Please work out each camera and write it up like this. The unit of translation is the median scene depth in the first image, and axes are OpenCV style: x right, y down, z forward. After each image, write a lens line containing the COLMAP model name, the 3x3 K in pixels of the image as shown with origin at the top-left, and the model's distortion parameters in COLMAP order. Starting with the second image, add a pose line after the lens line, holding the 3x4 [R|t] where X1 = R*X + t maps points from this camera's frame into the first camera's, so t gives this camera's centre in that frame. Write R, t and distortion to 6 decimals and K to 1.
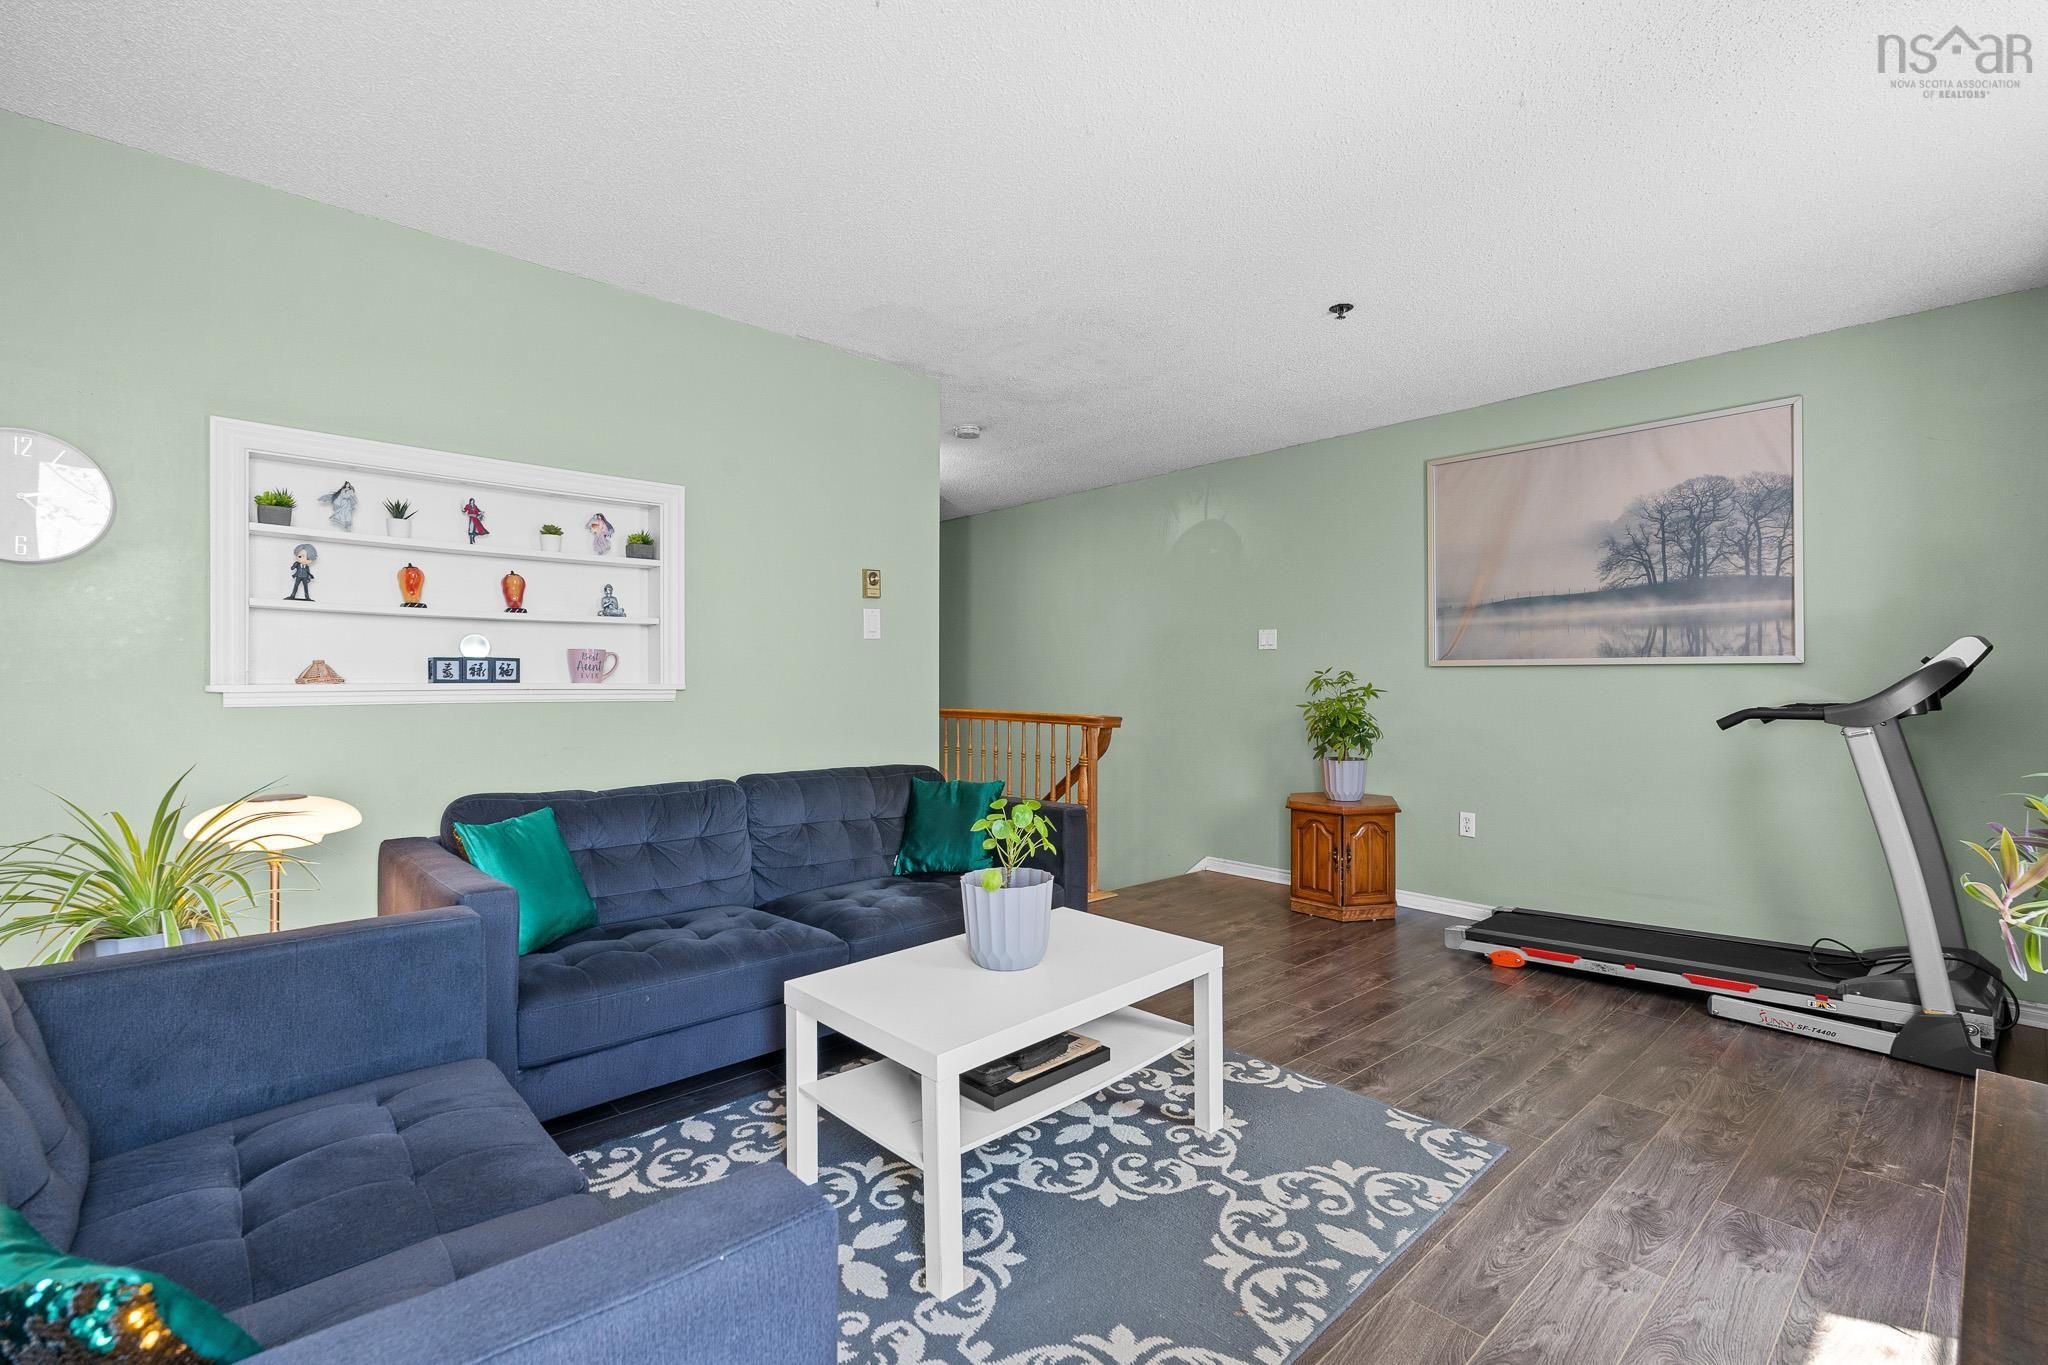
lens RADIAL K [[902.4, 0, 1017.7], [0, 902.4, 681.0], [0, 0, 1]] dist [-0.004865, -0.000267]
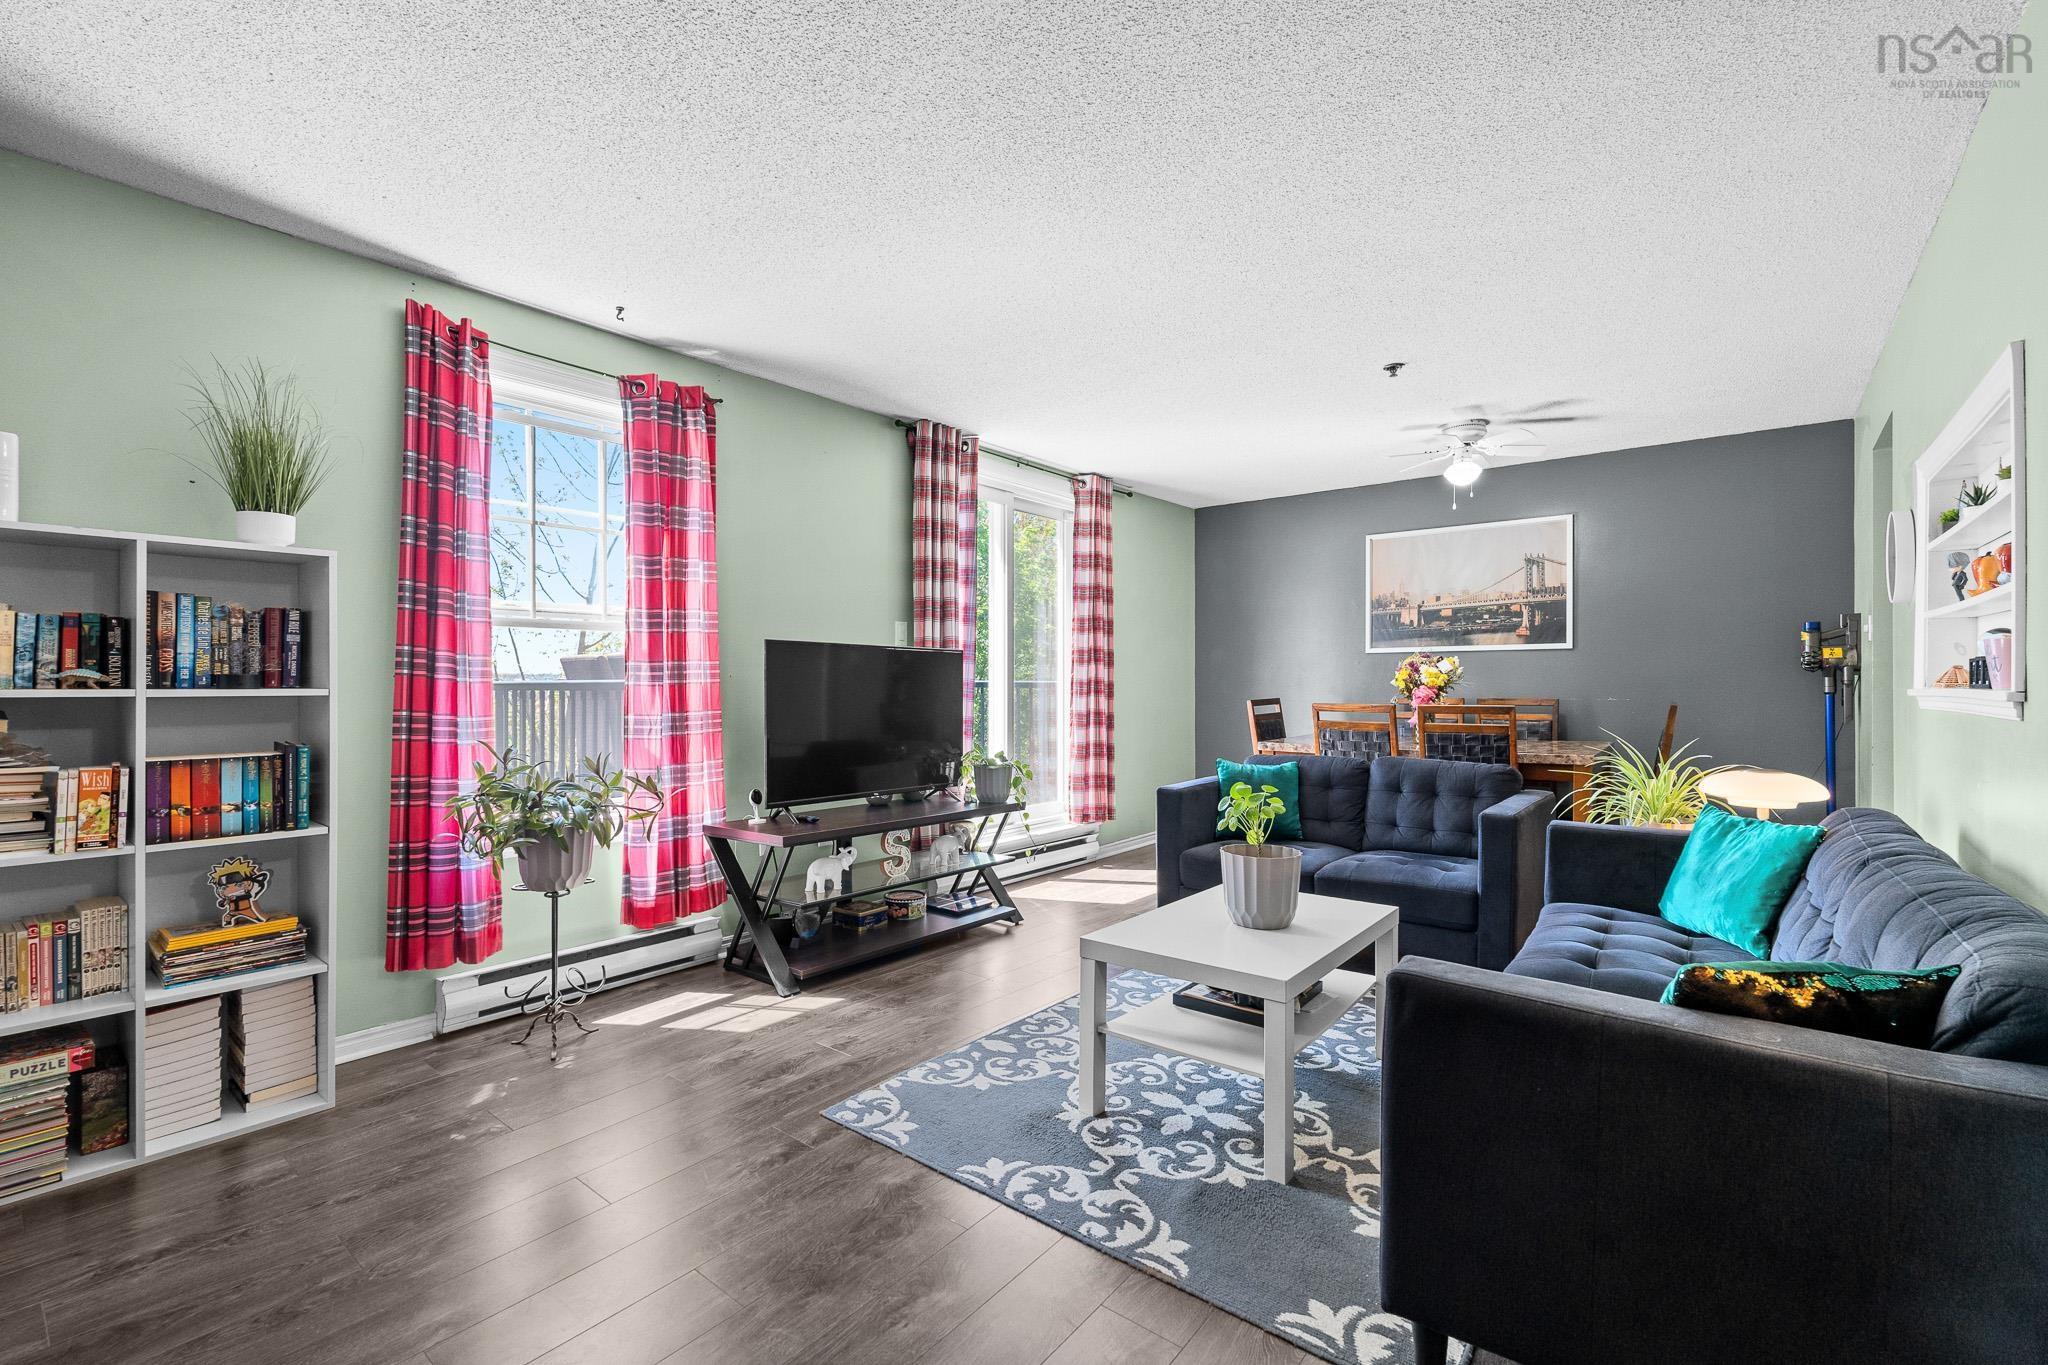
lens RADIAL K [[899.8, 0, 1018.1], [0, 899.8, 685.8], [0, 0, 1]] dist [-0.002451, -0.000323]
pose [[-0.988069, -0.003727, -0.153970, 0.364487], [-0.004287, 0.999985, 0.003308, 0.000594], [0.153955, 0.003929, -0.988070, 1.600199]]
